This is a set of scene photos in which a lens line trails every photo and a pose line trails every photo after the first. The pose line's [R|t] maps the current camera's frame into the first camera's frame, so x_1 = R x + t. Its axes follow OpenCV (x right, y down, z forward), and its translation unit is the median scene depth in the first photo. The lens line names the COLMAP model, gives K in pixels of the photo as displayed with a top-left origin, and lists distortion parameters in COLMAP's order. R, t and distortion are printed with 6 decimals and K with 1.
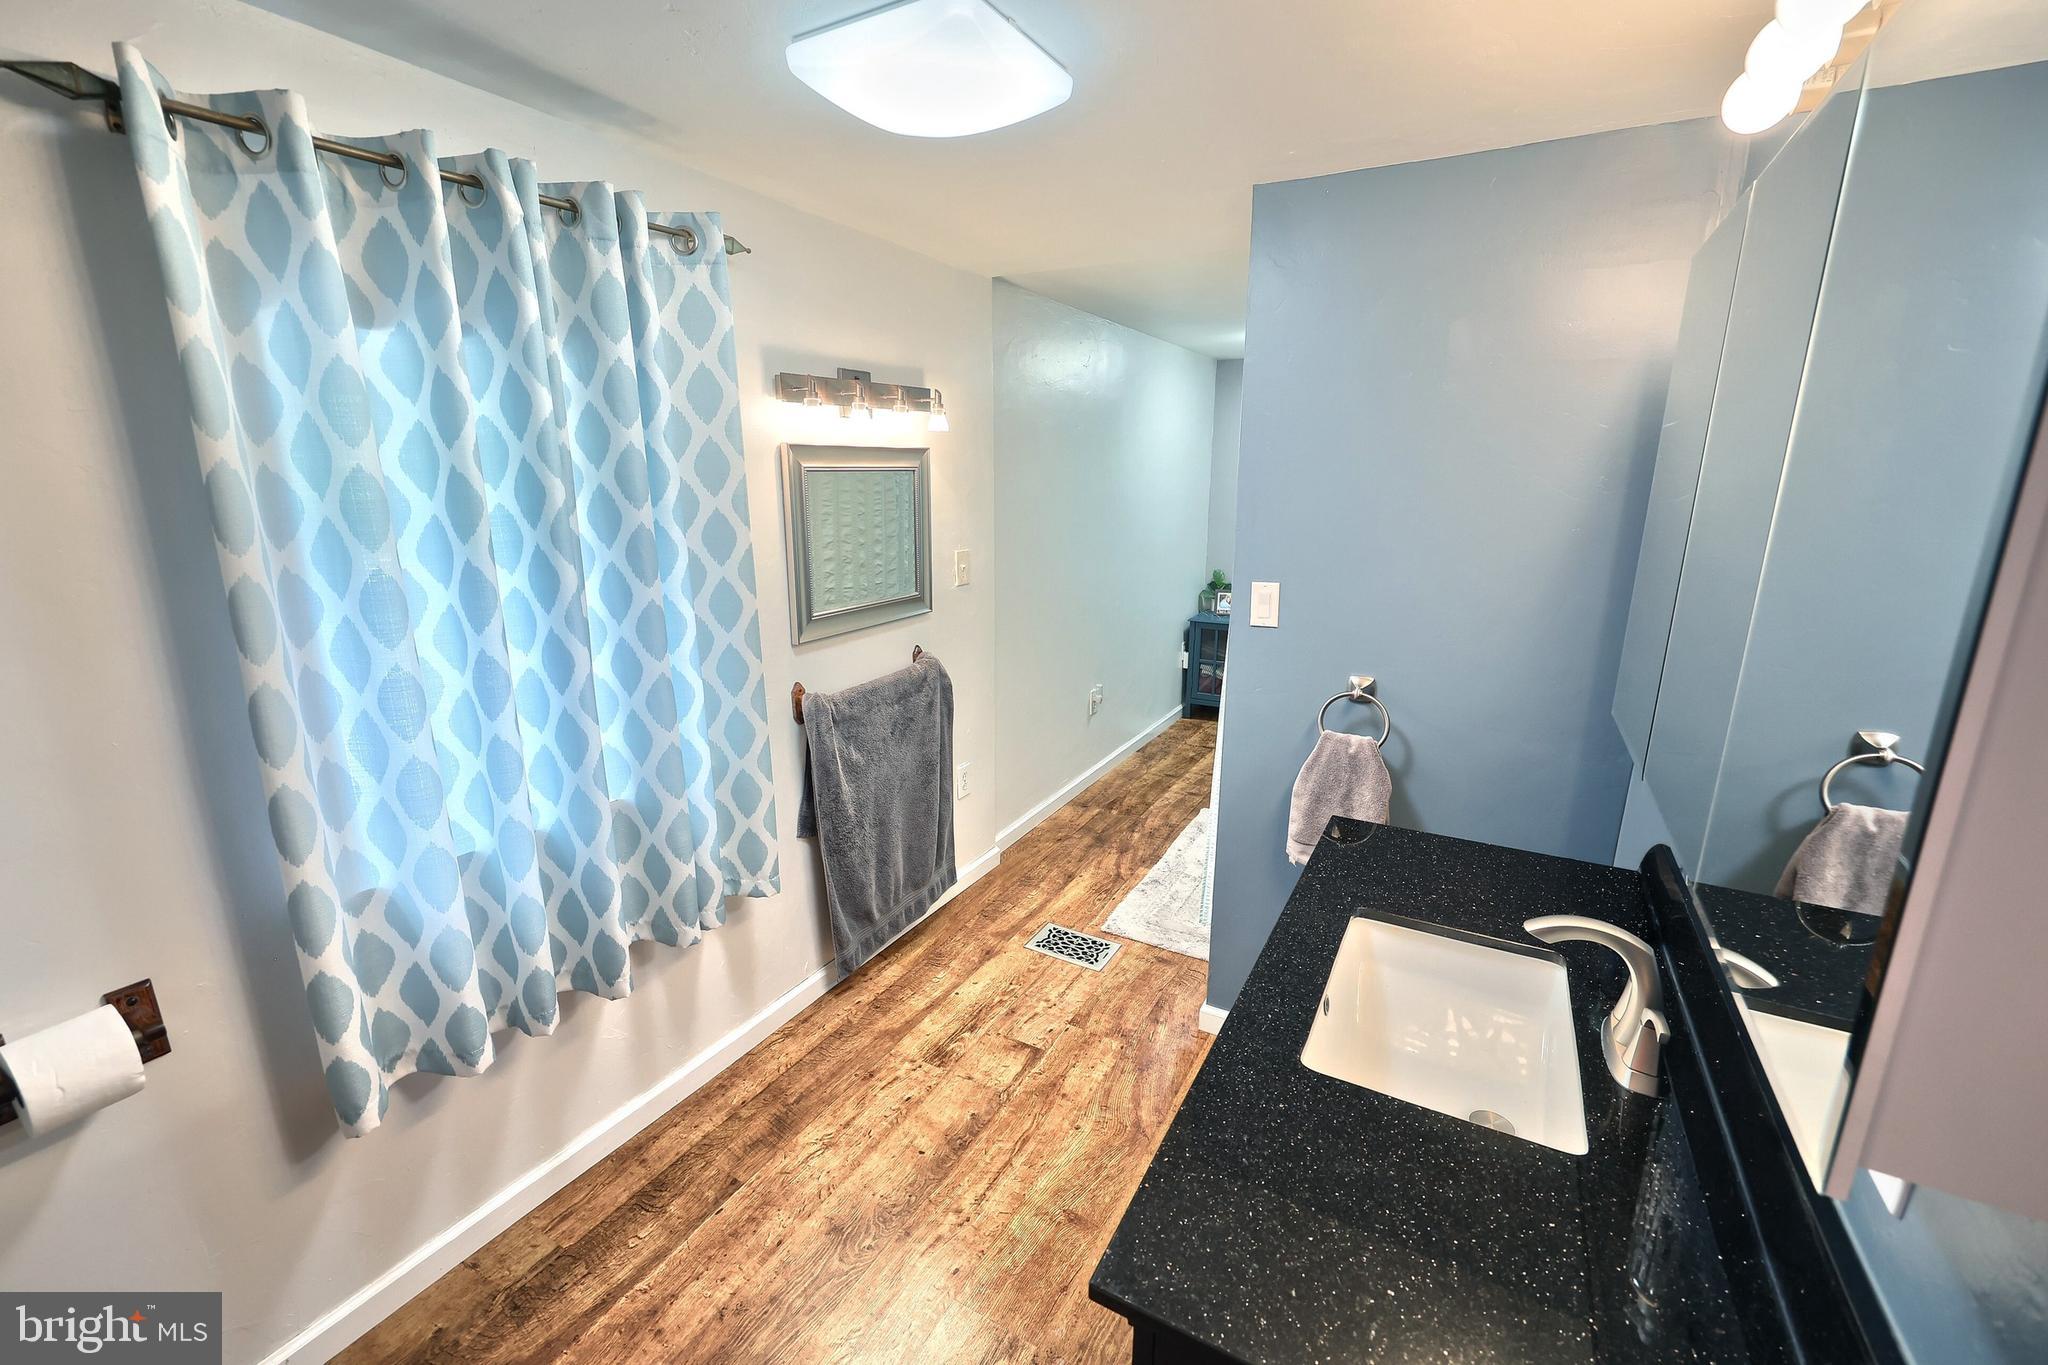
lens RADIAL K [[849.9, 0, 1019.6], [0, 849.9, 654.6], [0, 0, 1]] dist [0.000513, 0.000214]
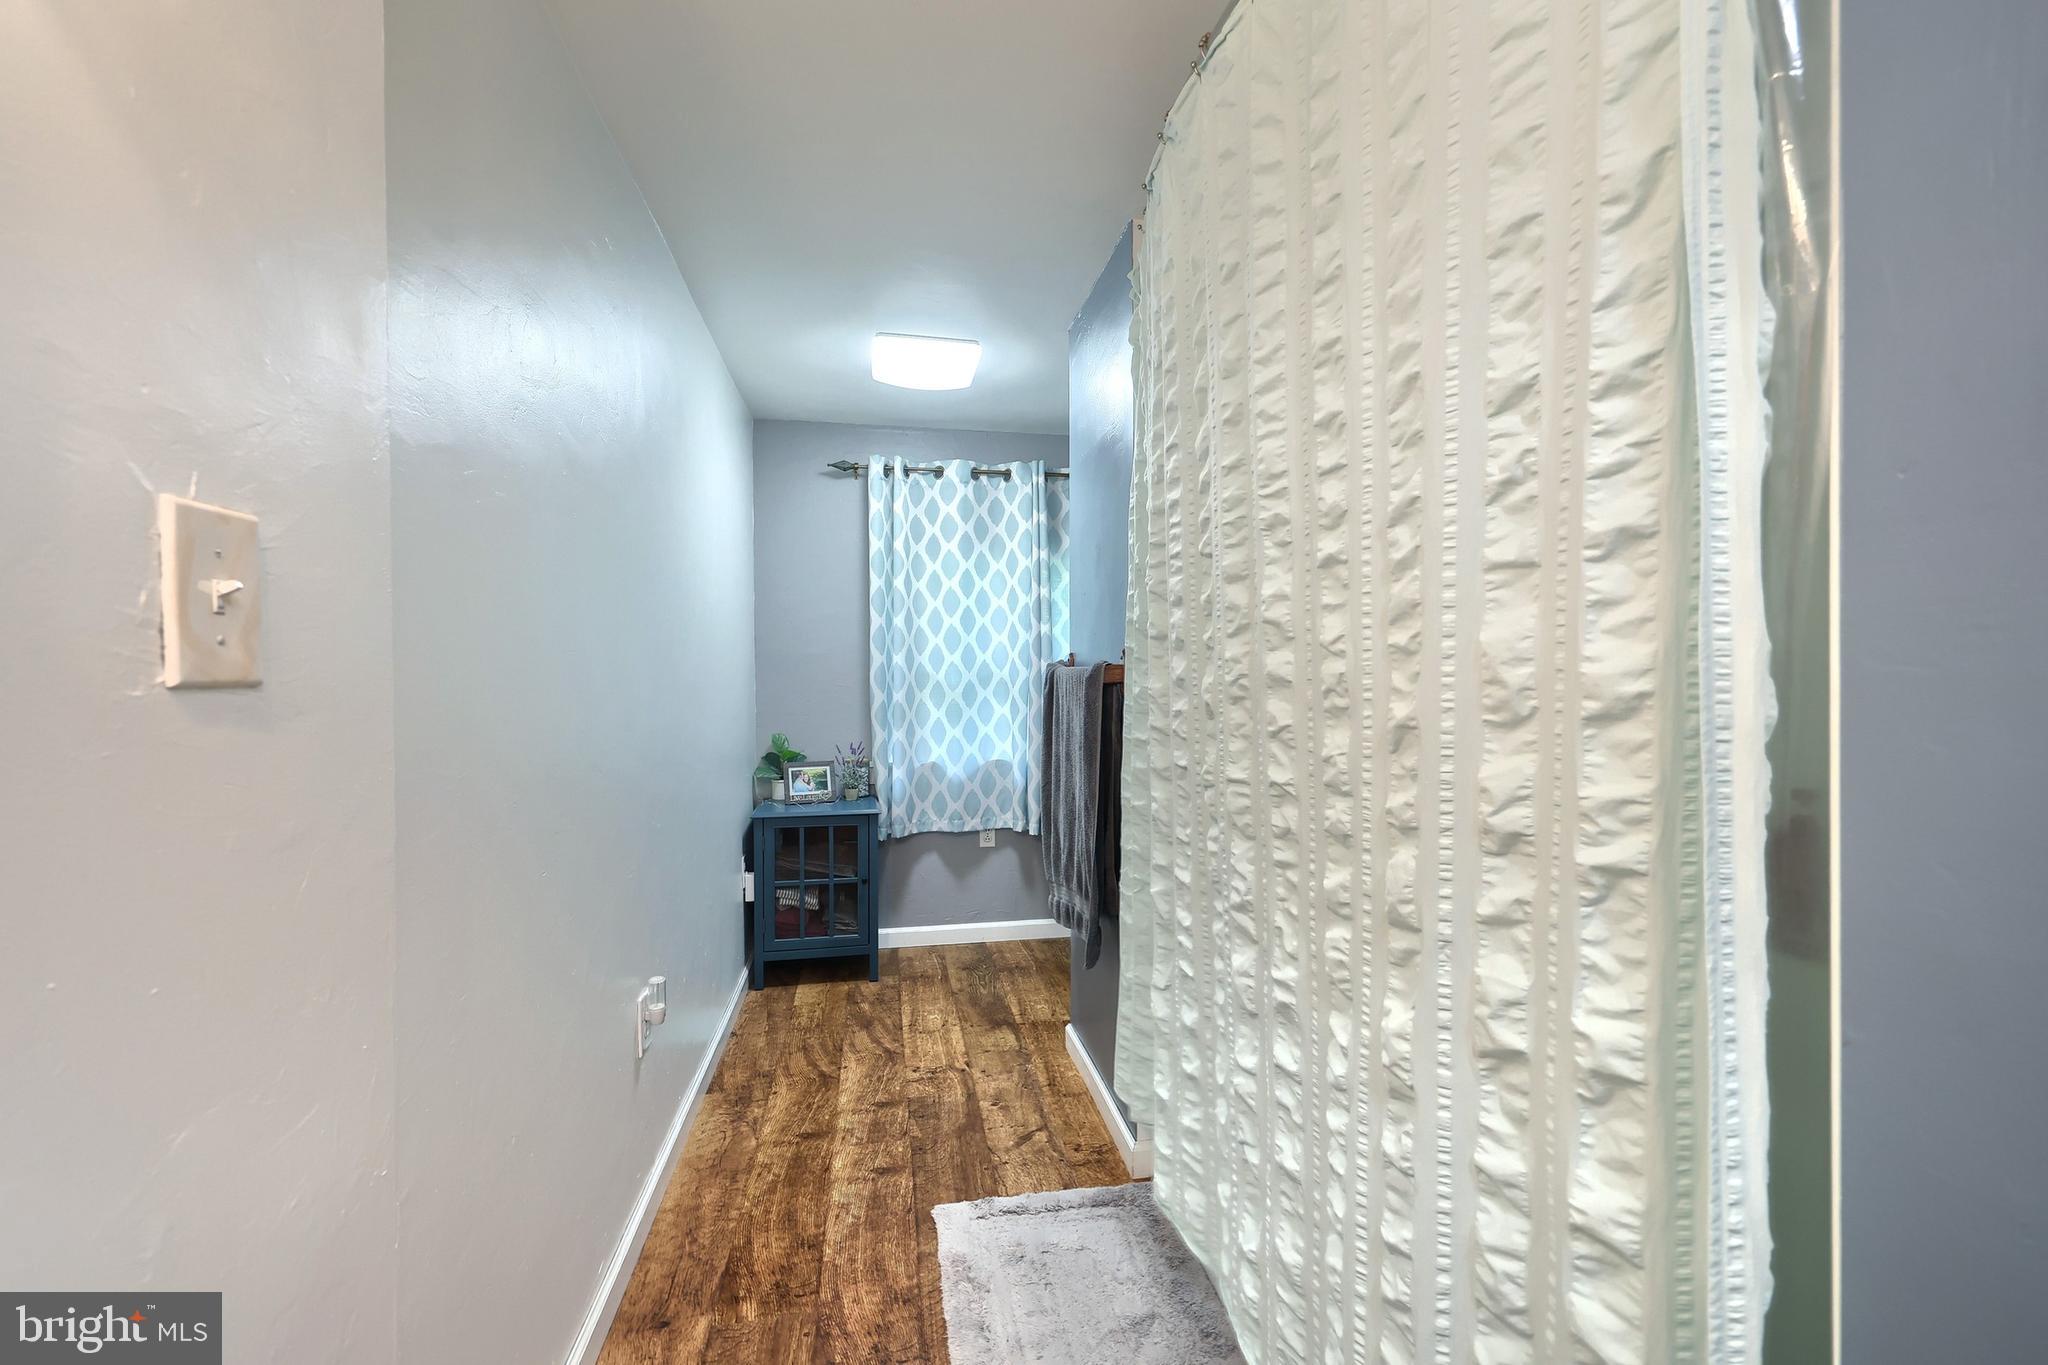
lens RADIAL K [[849.9, 0, 1019.6], [0, 849.9, 654.6], [0, 0, 1]] dist [0.000513, 0.000214]
pose [[0.779175, -0.011696, 0.626698, -0.032149], [0.158280, 0.971095, -0.178667, -0.019417], [-0.606493, 0.238407, 0.758504, 0.505026]]
